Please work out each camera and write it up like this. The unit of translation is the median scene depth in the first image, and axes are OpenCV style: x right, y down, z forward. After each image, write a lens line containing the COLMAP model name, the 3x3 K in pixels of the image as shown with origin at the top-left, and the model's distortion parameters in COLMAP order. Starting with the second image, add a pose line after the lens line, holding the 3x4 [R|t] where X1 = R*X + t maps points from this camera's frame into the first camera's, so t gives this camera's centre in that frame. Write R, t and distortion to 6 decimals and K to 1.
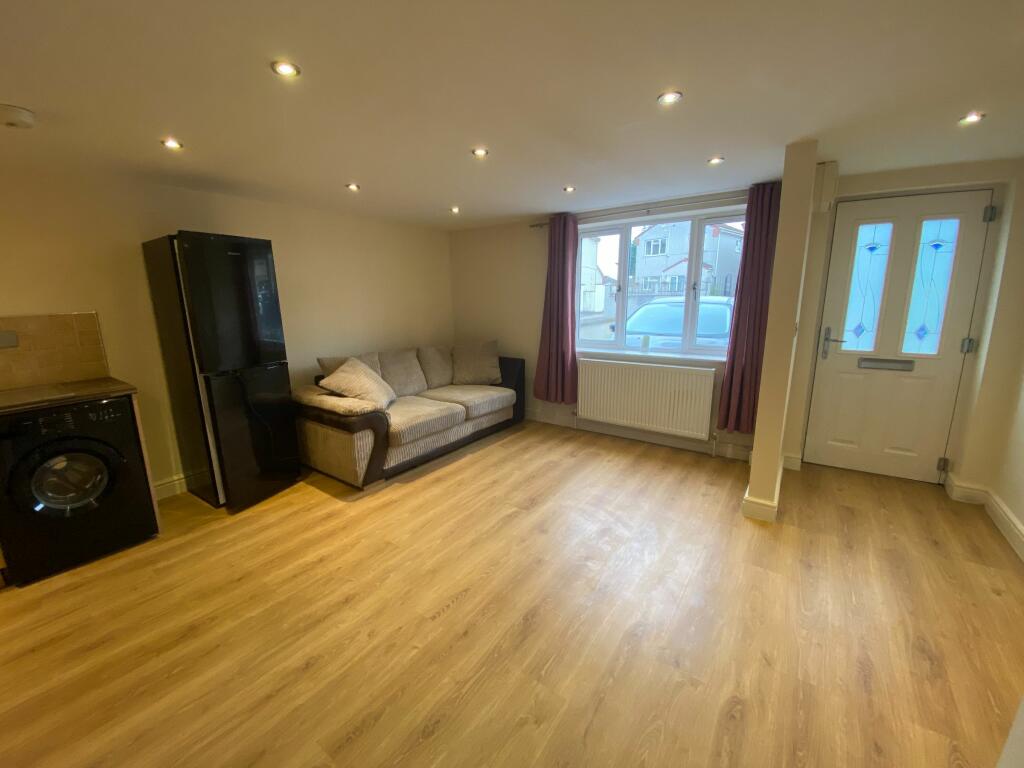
lens RADIAL K [[413.2, 0, 512.0], [0, 413.2, 384.0], [0, 0, 1]] dist [0.018078, -0.018165]
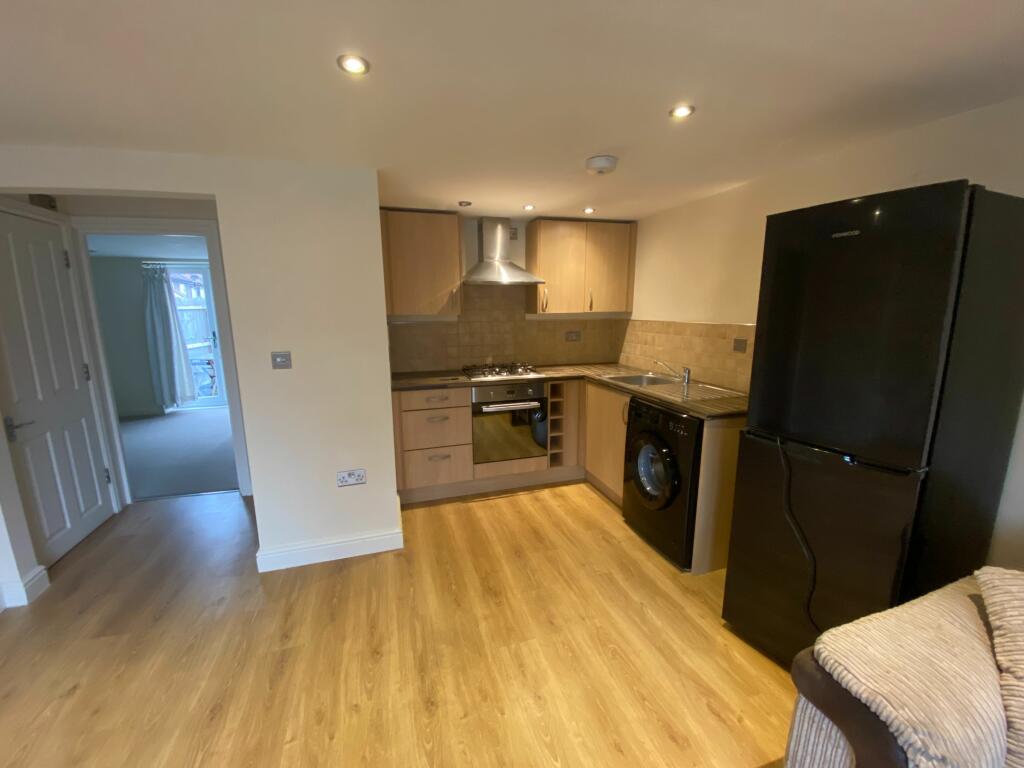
lens RADIAL K [[413.2, 0, 512.0], [0, 413.2, 384.0], [0, 0, 1]] dist [0.018078, -0.018165]
pose [[-0.608624, 0.167632, -0.775549, 0.020464], [-0.144609, 0.937624, 0.316148, -0.297340], [0.780170, 0.304566, -0.546420, 1.245397]]
